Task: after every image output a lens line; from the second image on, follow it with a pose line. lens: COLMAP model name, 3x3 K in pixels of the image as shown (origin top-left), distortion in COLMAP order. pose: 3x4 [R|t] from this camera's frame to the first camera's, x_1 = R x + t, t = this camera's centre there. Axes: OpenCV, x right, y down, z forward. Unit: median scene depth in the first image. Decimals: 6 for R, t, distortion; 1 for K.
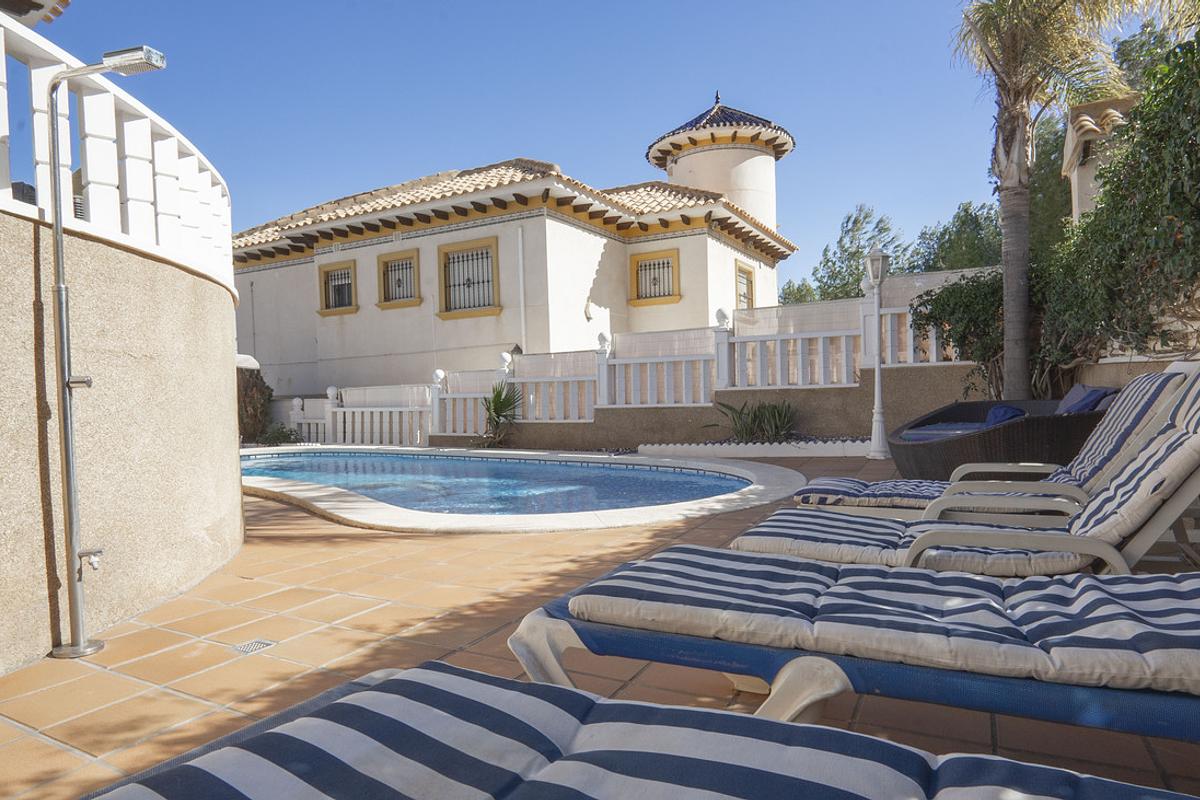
lens RADIAL K [[685.2, 0, 604.6], [0, 685.2, 397.2], [0, 0, 1]] dist [-0.025863, 0.006915]
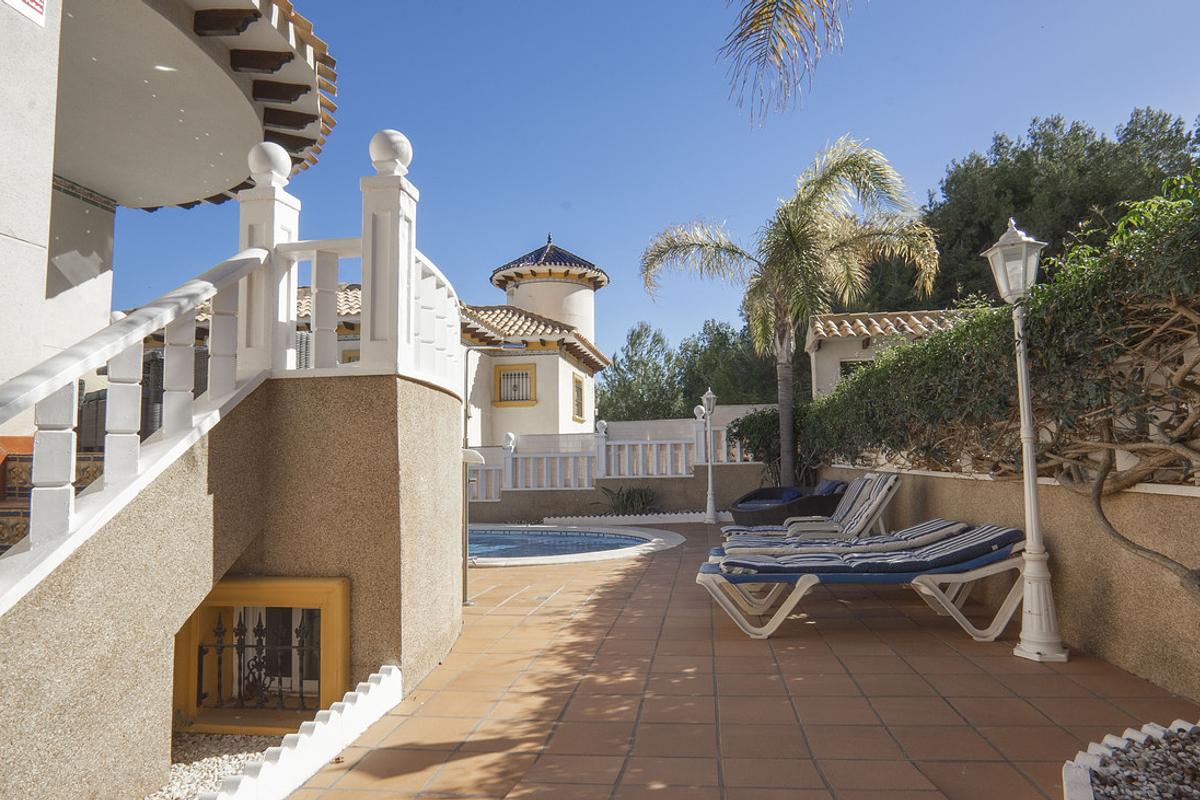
lens RADIAL K [[685.2, 0, 597.6], [0, 685.2, 404.3], [0, 0, 1]] dist [-0.025863, 0.006915]
pose [[0.943345, 0.042705, 0.329053, -0.280439], [-0.007104, 0.994055, -0.108646, -0.007310], [-0.331737, 0.100153, 0.938041, -0.316082]]
